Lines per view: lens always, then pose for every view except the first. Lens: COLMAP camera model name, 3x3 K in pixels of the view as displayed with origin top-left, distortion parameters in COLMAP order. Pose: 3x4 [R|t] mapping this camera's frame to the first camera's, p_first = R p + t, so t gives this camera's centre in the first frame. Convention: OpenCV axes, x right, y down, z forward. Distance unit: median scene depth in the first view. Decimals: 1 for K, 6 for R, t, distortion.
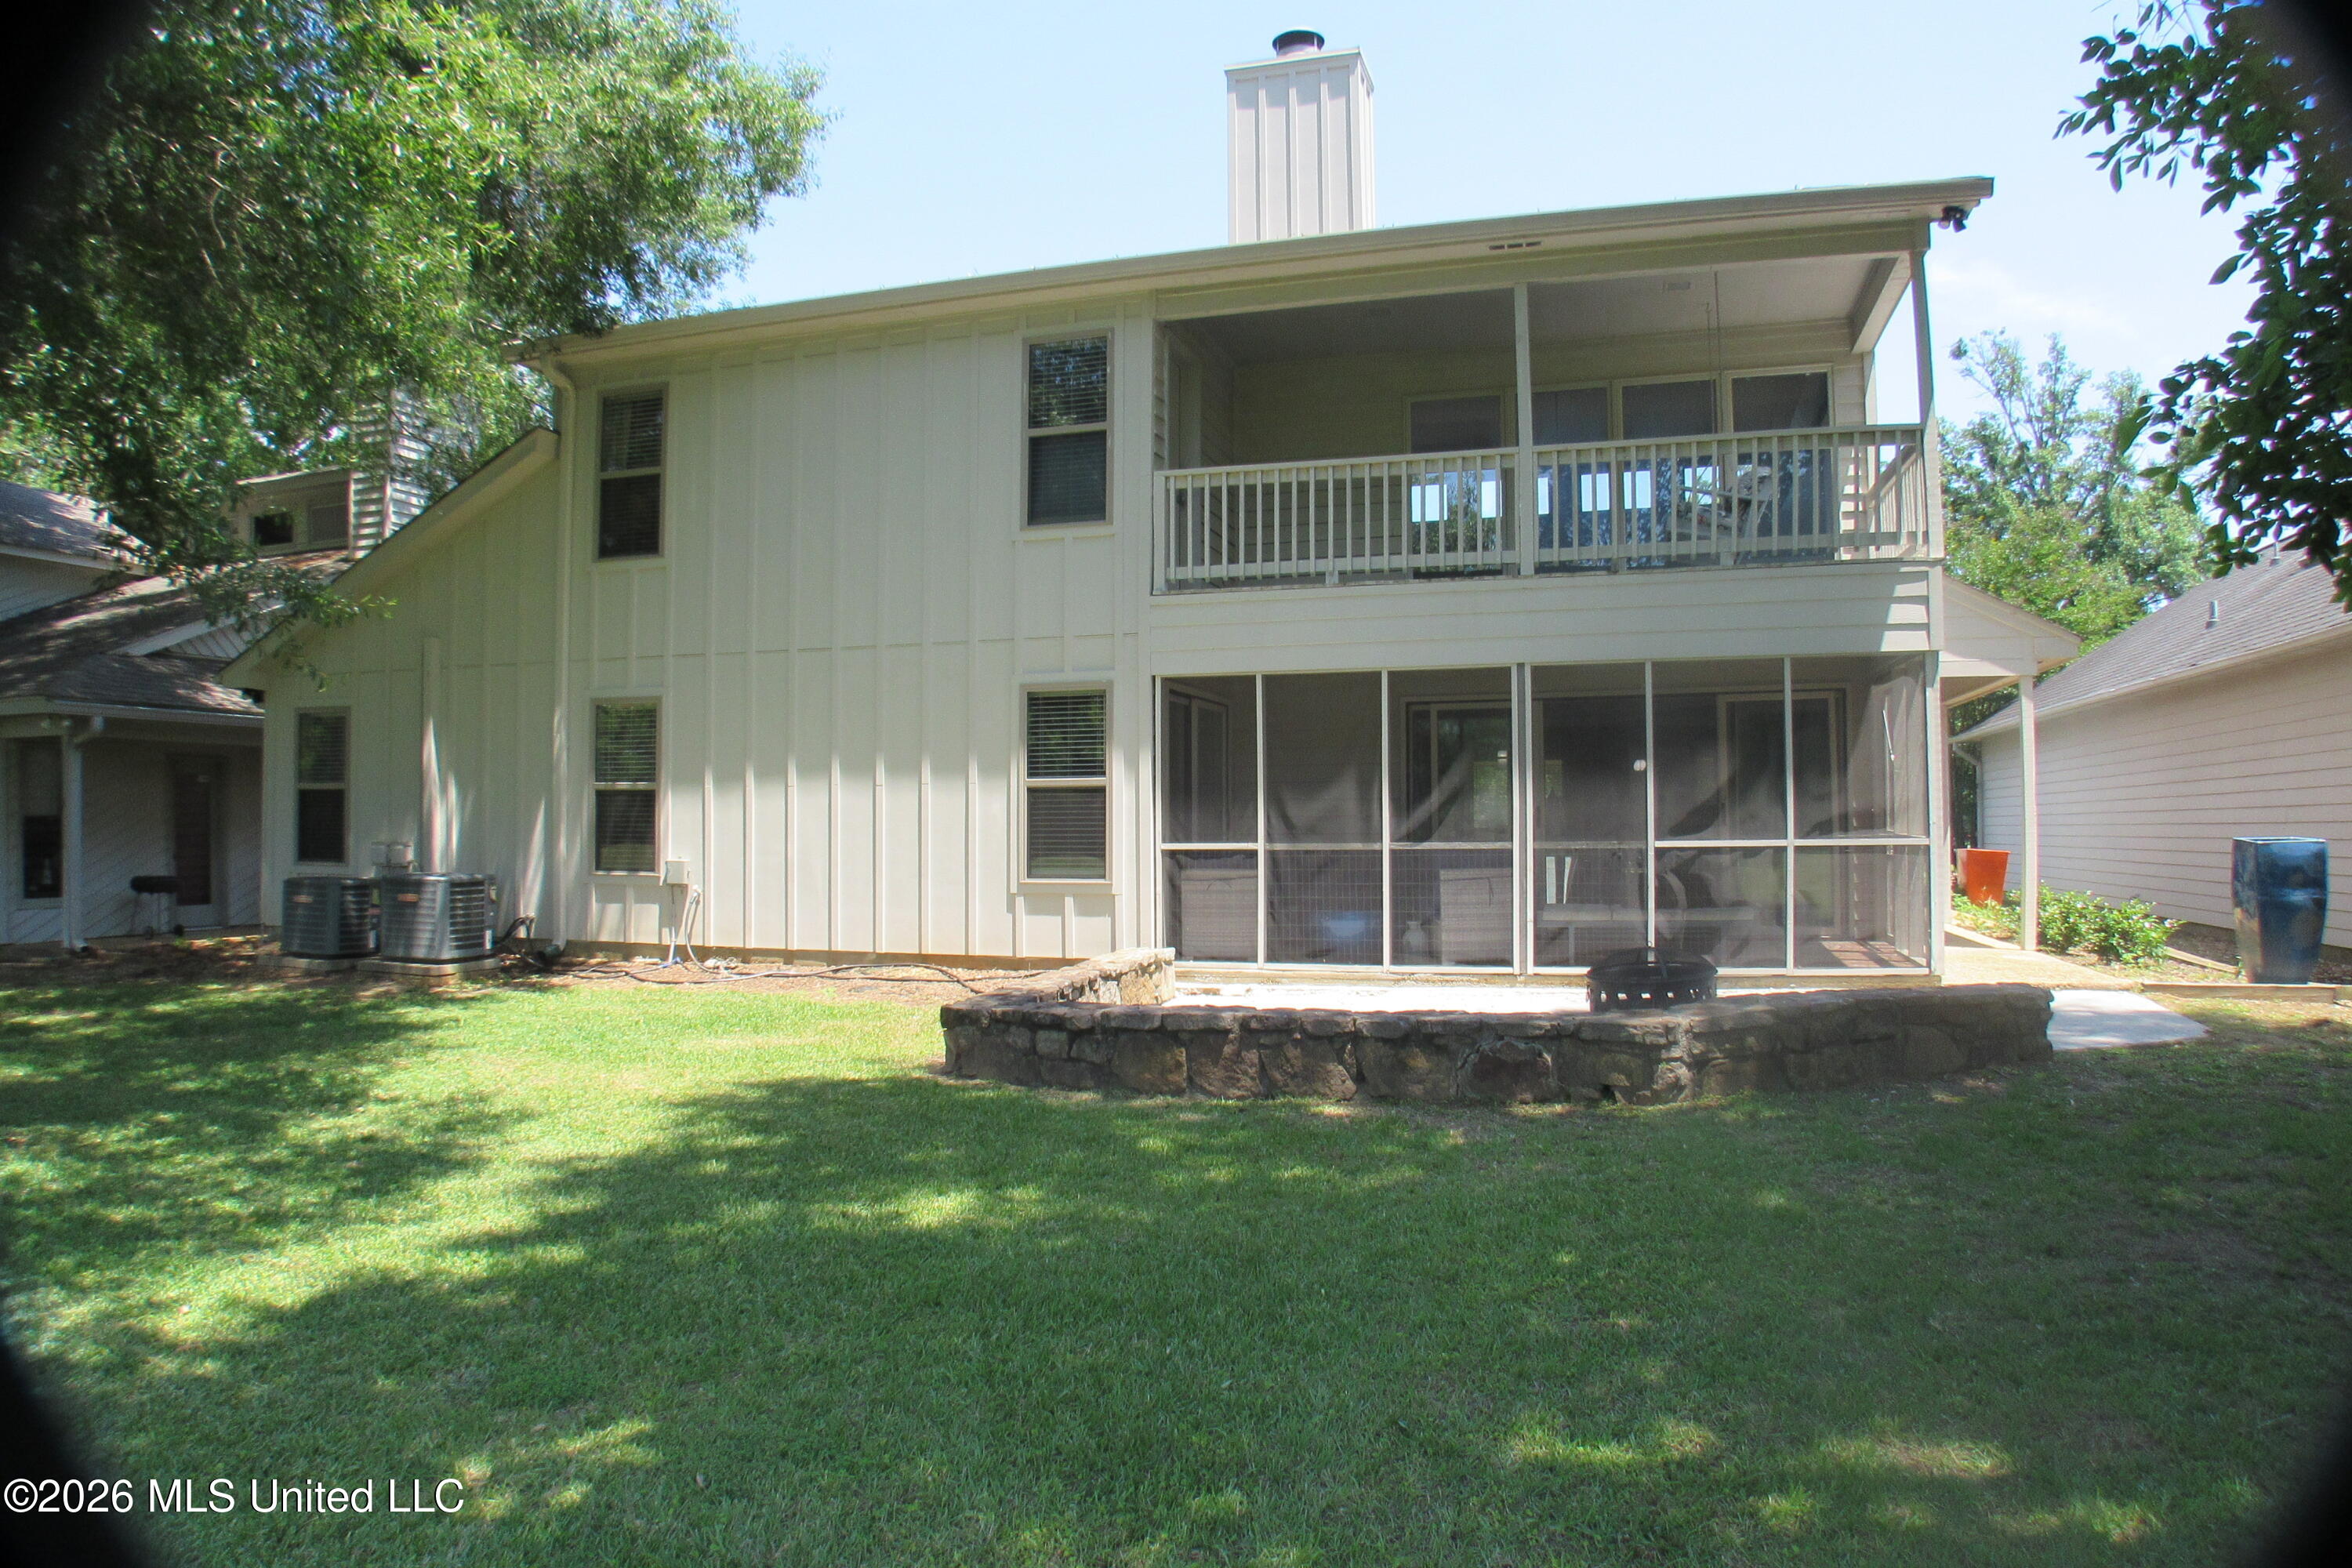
lens RADIAL K [[1474.6, 0, 1170.2], [0, 1474.6, 795.0], [0, 0, 1]] dist [-0.132173, 0.016151]
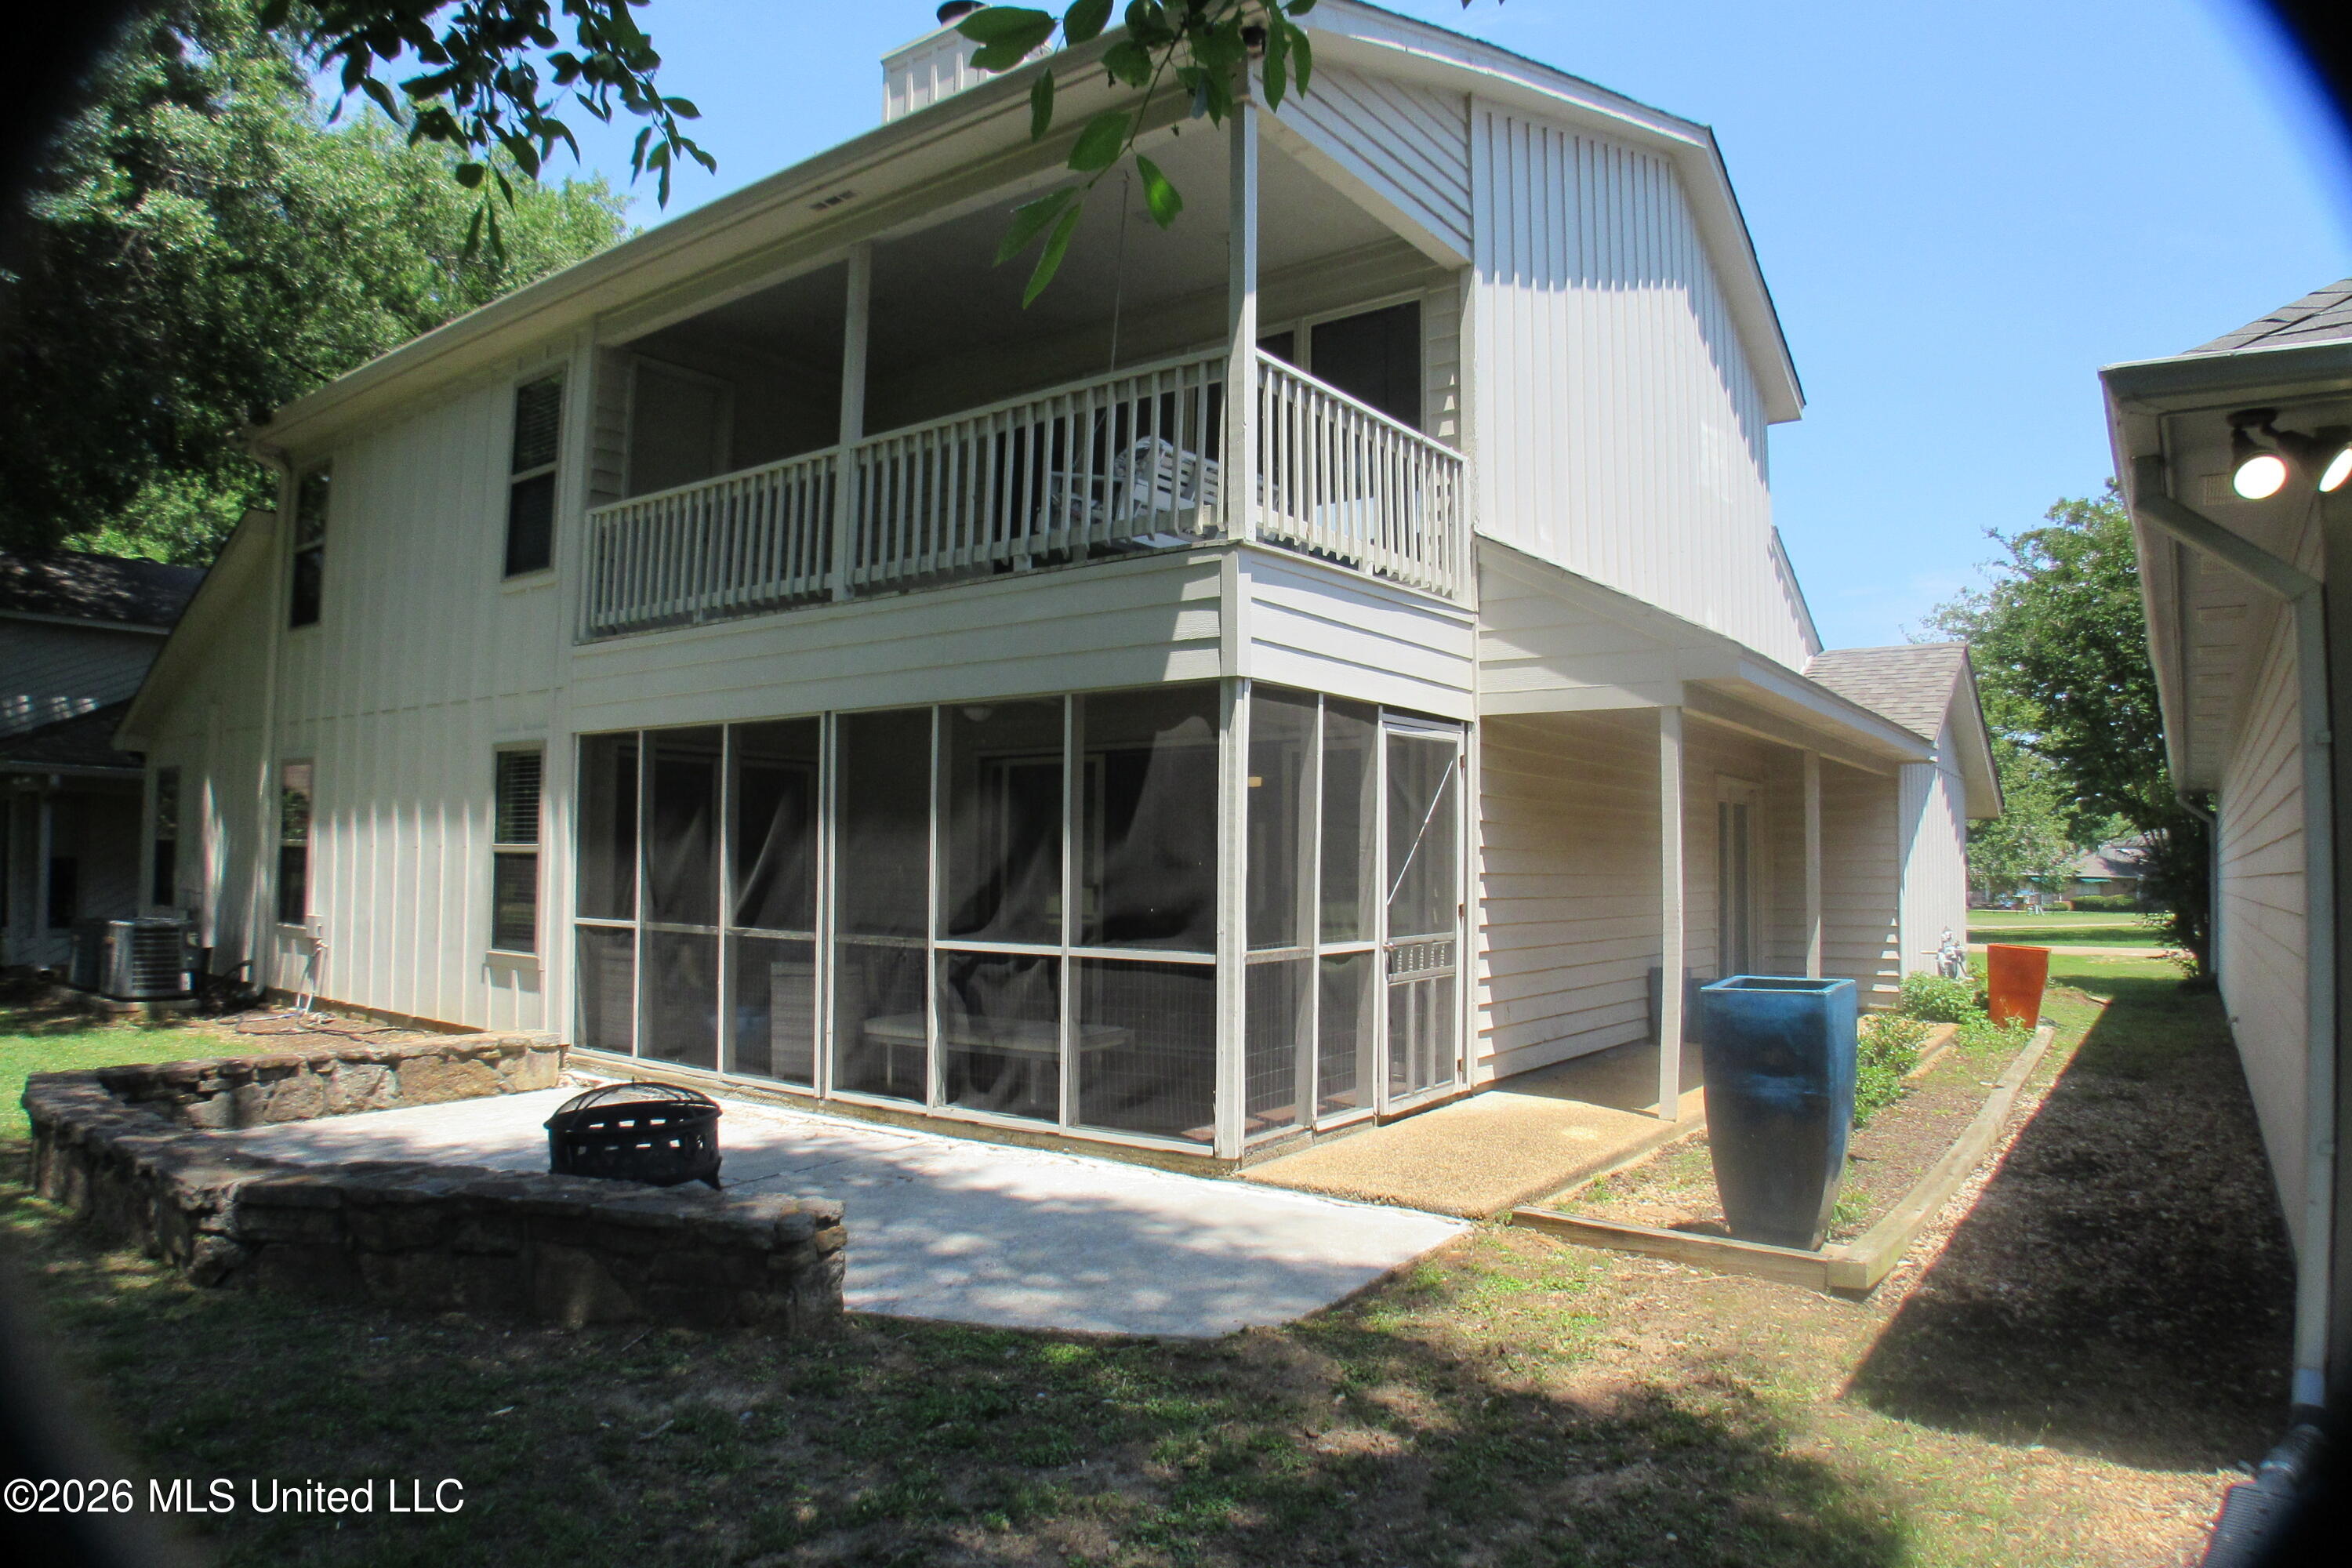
lens RADIAL K [[1474.6, 0, 1170.2], [0, 1474.6, 795.0], [0, 0, 1]] dist [-0.132173, 0.016151]
pose [[0.942553, 0.001768, -0.334051, 0.638817], [-0.012165, 0.999504, -0.029036, -0.021044], [0.333834, 0.031432, 0.942108, 0.282359]]
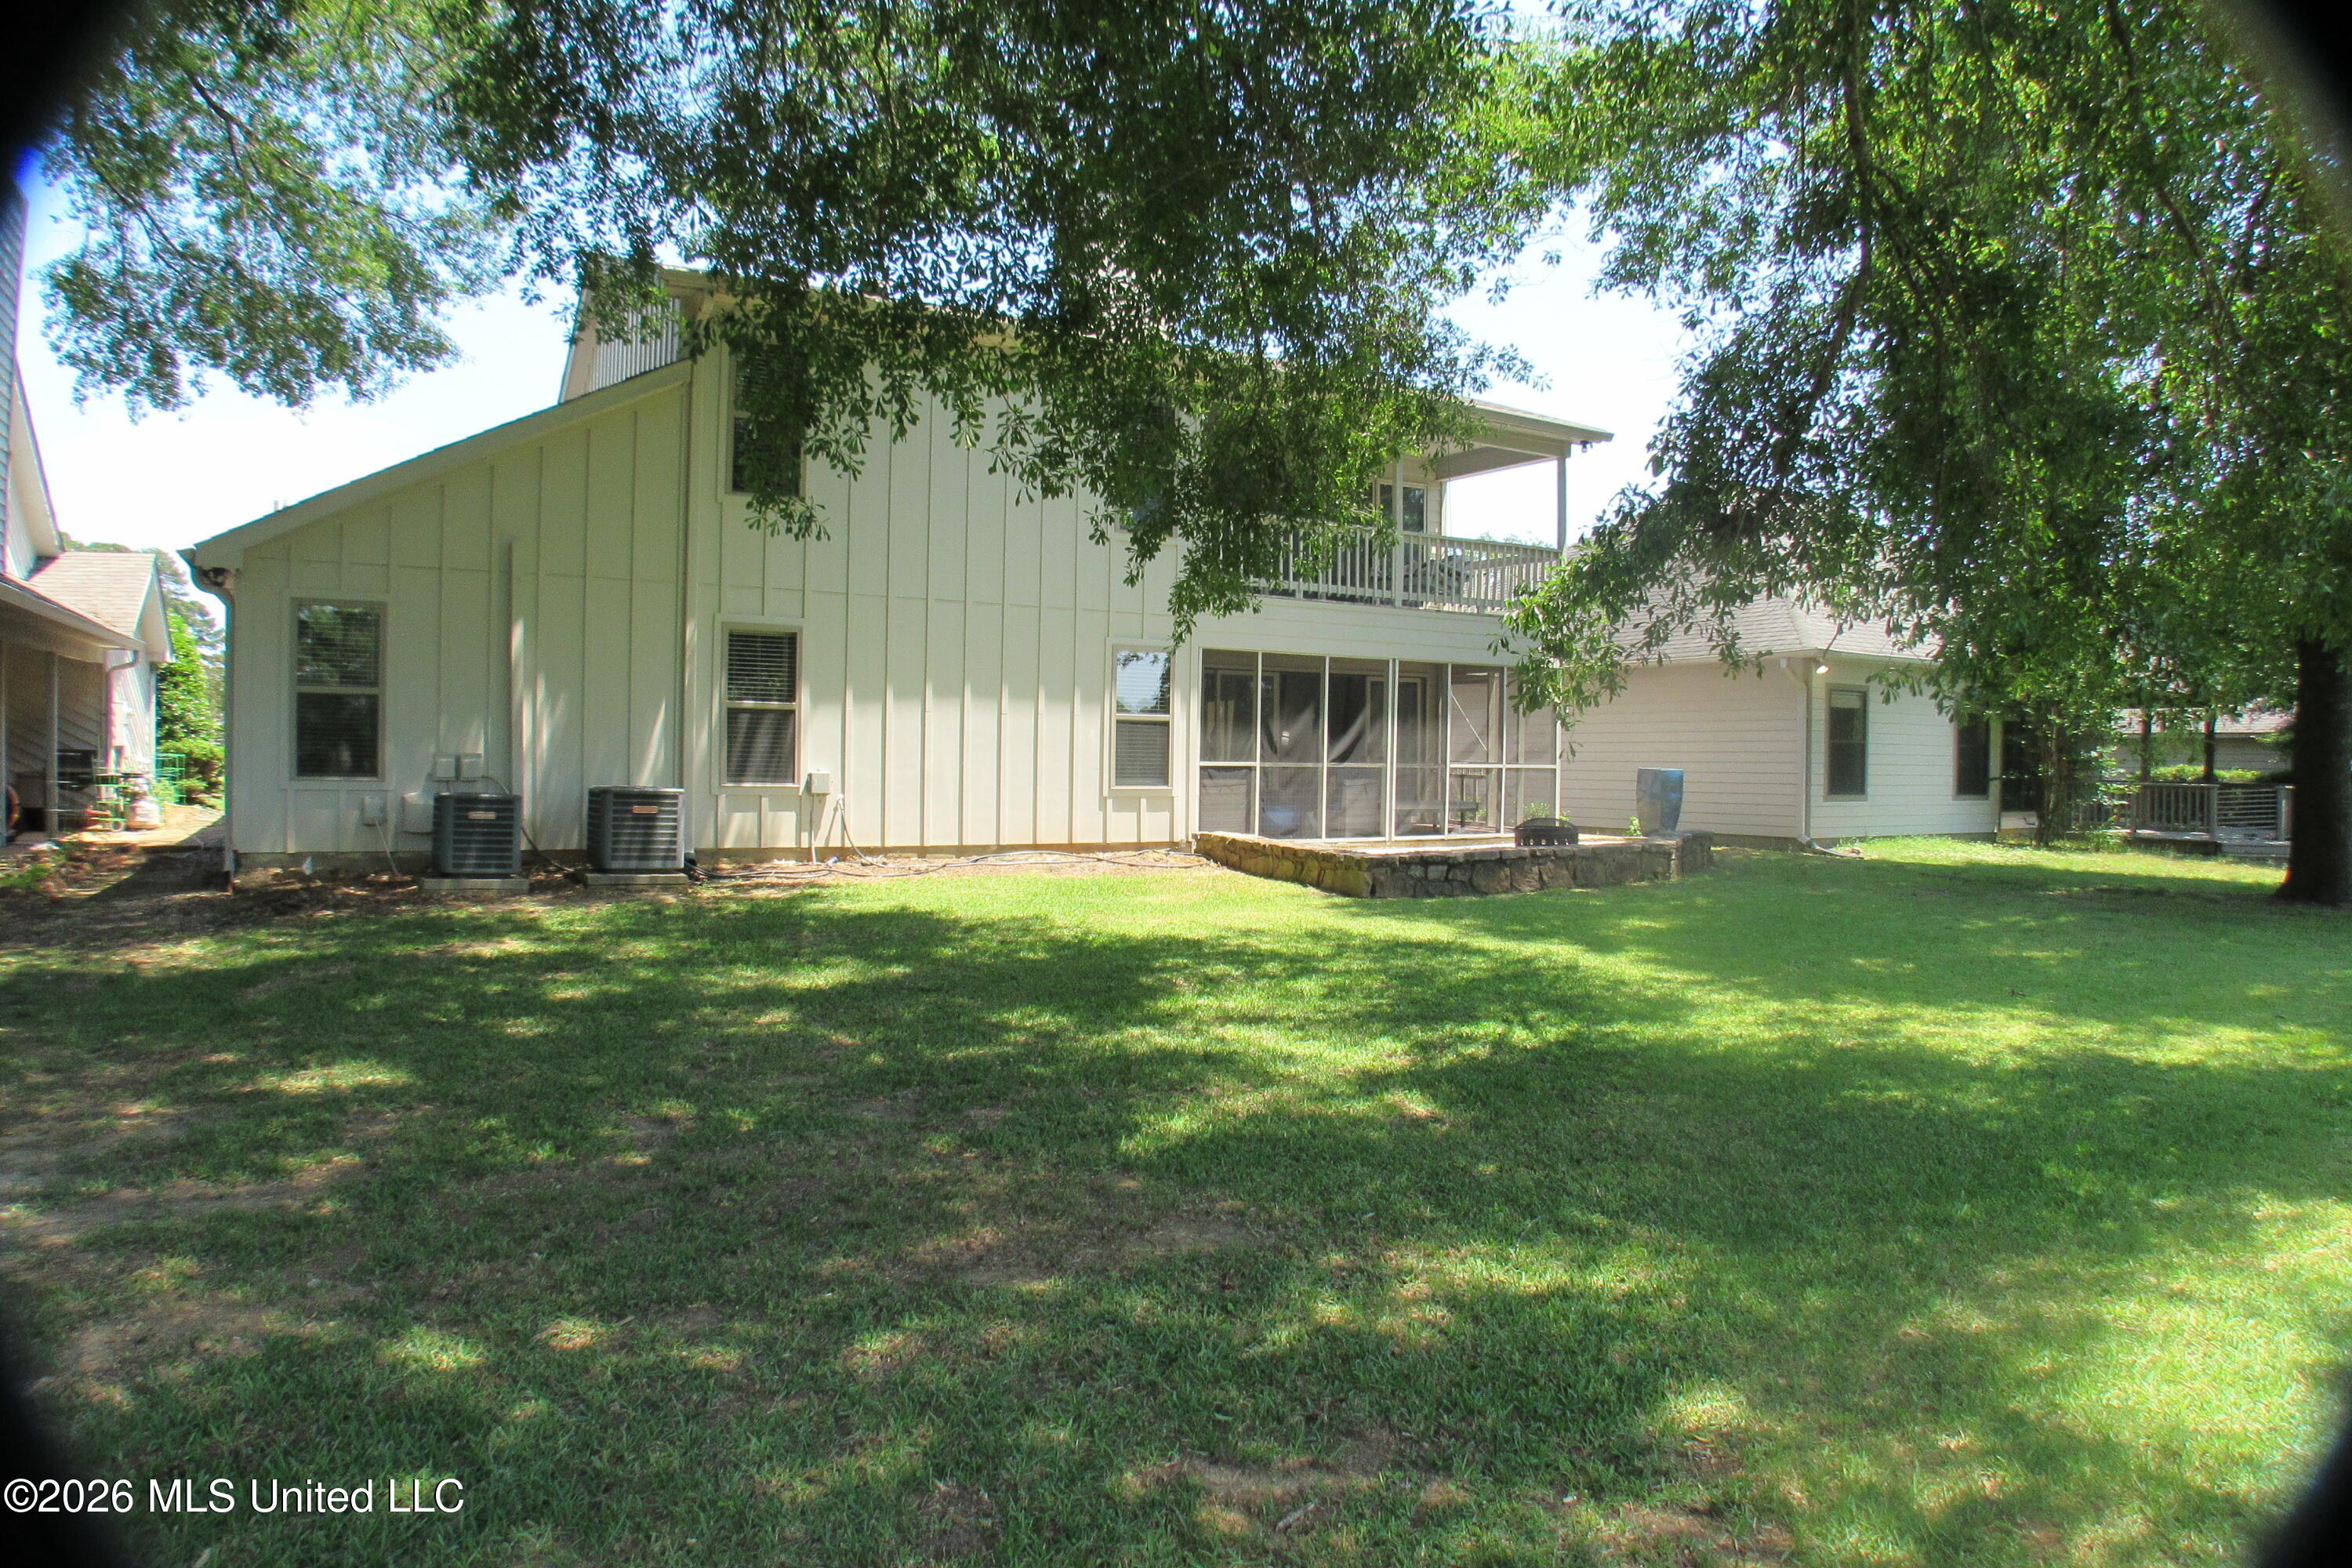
lens RADIAL K [[1474.6, 0, 1170.2], [0, 1474.6, 795.0], [0, 0, 1]] dist [-0.132173, 0.016151]
pose [[0.678906, -0.003904, 0.734215, -1.107463], [-0.031153, 0.998932, 0.034118, 0.016986], [-0.733564, -0.046035, 0.678060, 0.024099]]
